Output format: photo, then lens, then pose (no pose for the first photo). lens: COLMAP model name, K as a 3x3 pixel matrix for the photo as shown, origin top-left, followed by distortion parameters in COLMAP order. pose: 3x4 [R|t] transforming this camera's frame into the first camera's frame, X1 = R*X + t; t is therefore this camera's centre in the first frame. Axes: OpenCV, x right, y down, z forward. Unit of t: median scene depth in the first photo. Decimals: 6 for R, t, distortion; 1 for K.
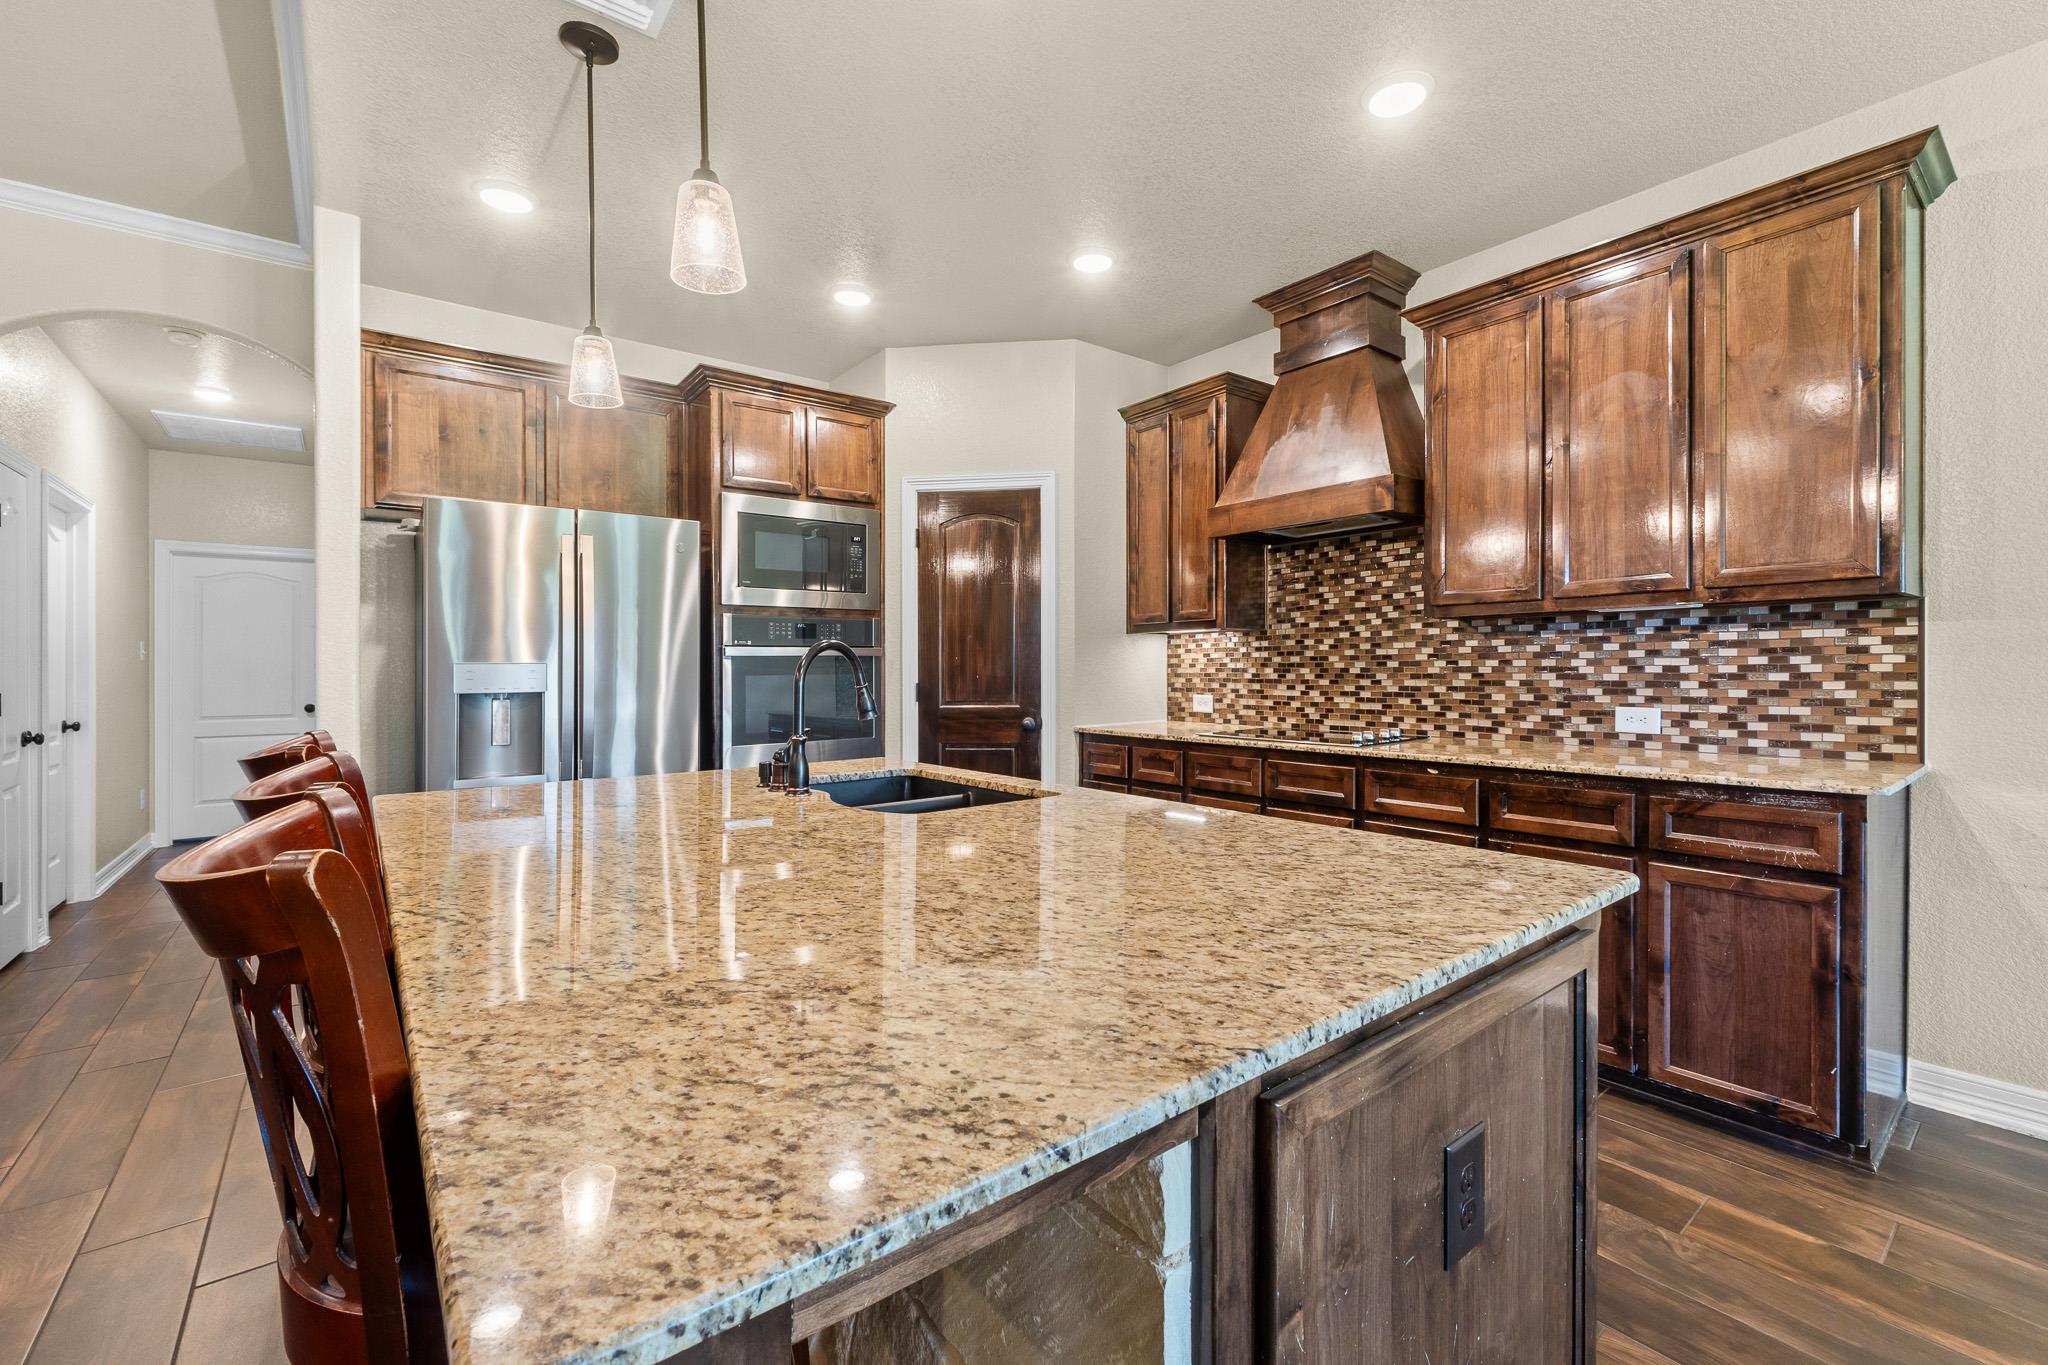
lens RADIAL K [[864.7, 0, 1038.7], [0, 864.7, 678.9], [0, 0, 1]] dist [0.000616, -0.001316]
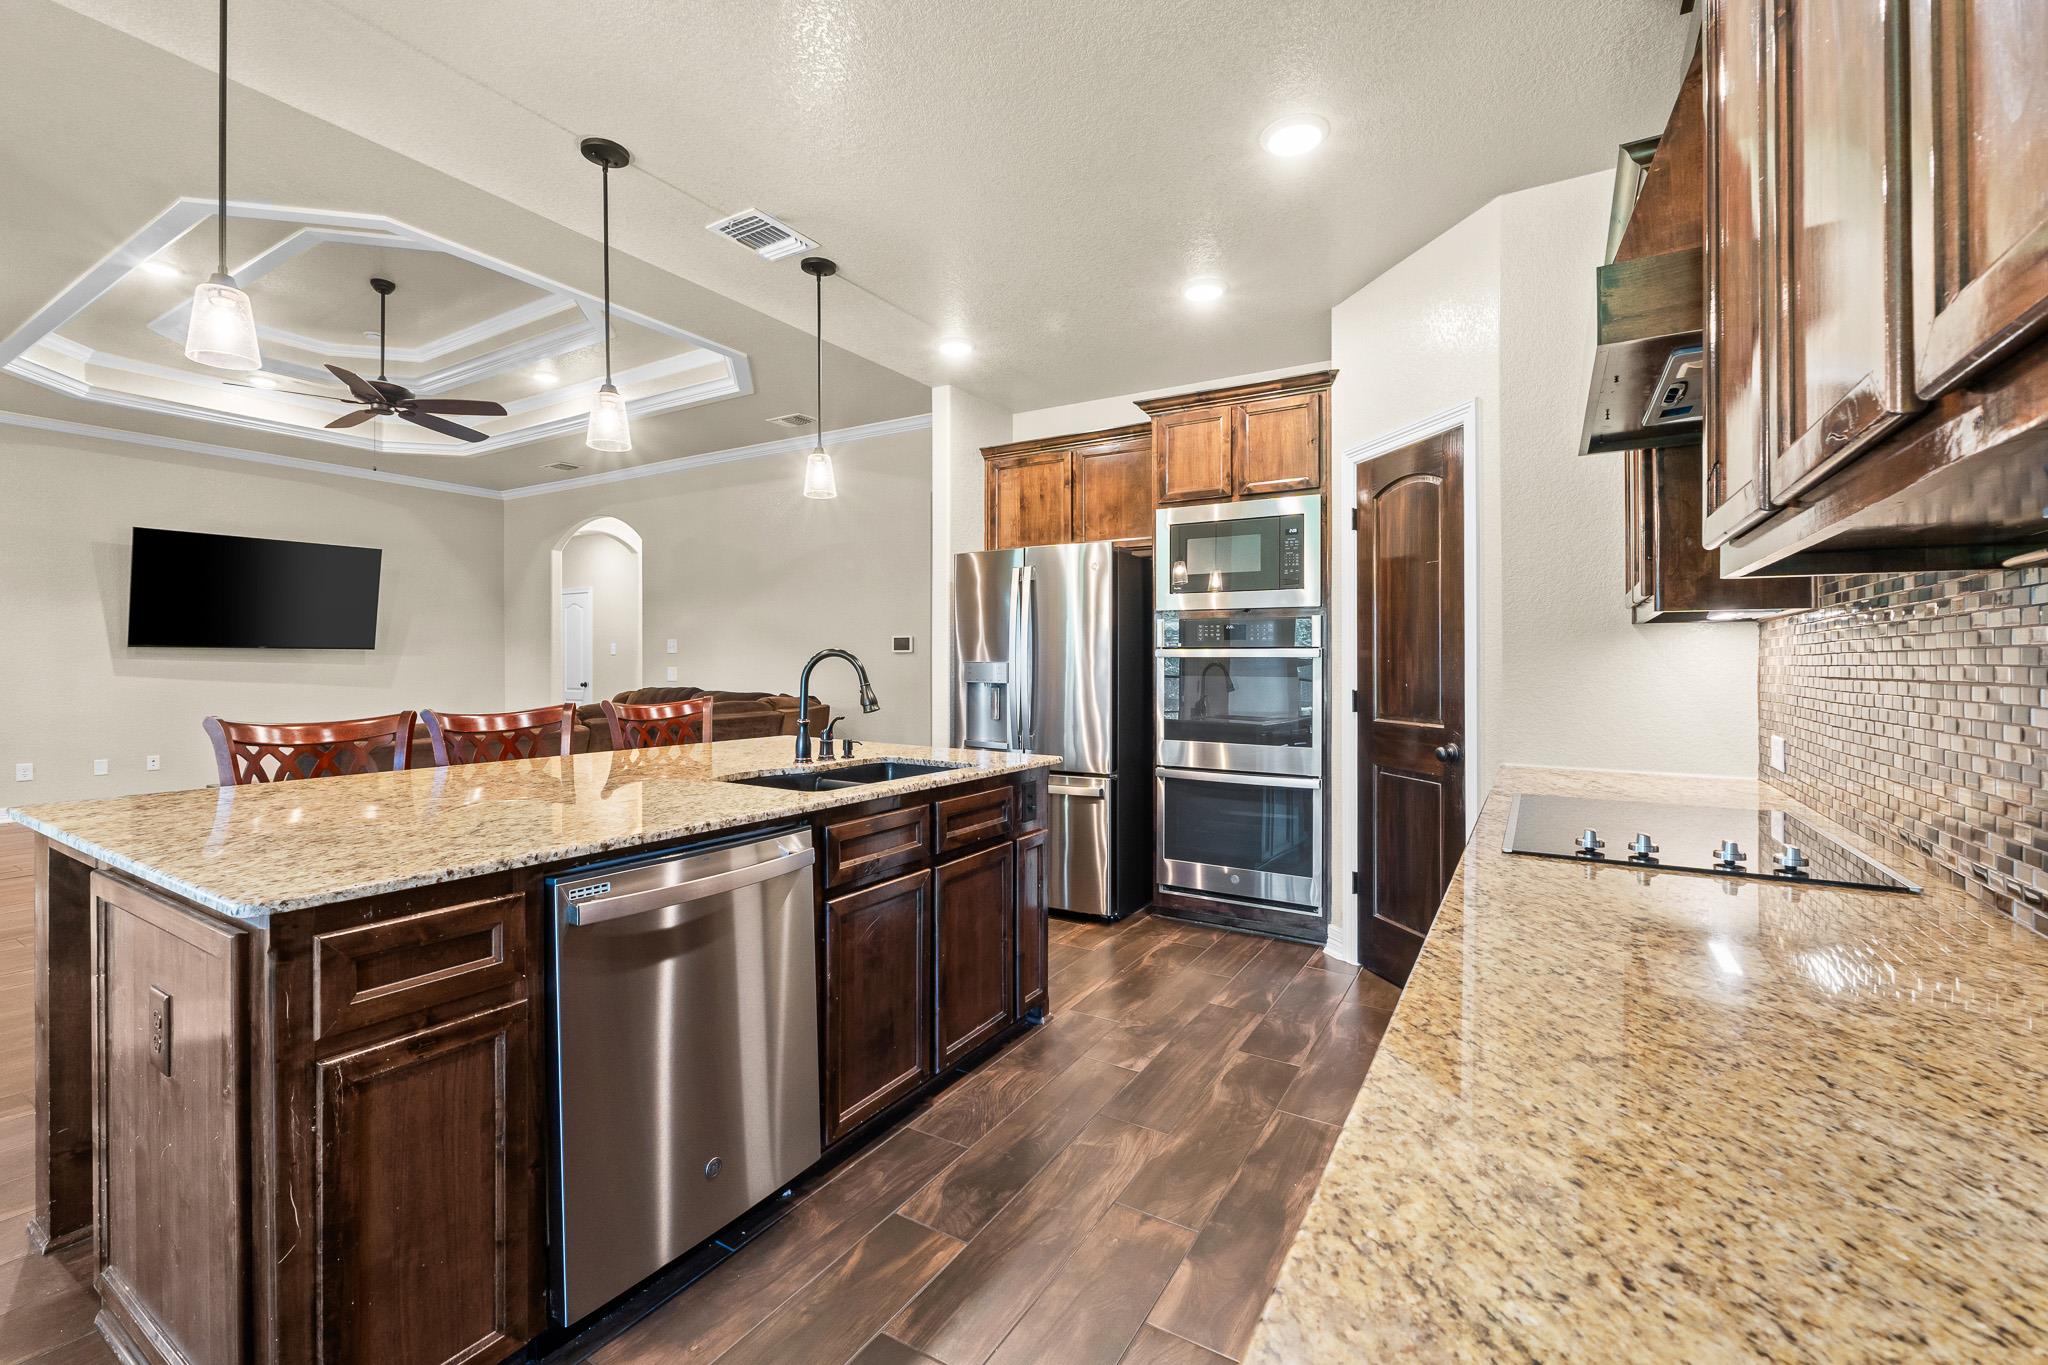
lens RADIAL K [[864.7, 0, 1025.9], [0, 864.7, 664.4], [0, 0, 1]] dist [0.000616, -0.001316]
pose [[0.345314, 0.010166, -0.938432, 0.659754], [-0.025419, 0.999676, 0.001476, -0.016227], [0.938143, 0.023344, 0.345460, 0.496181]]
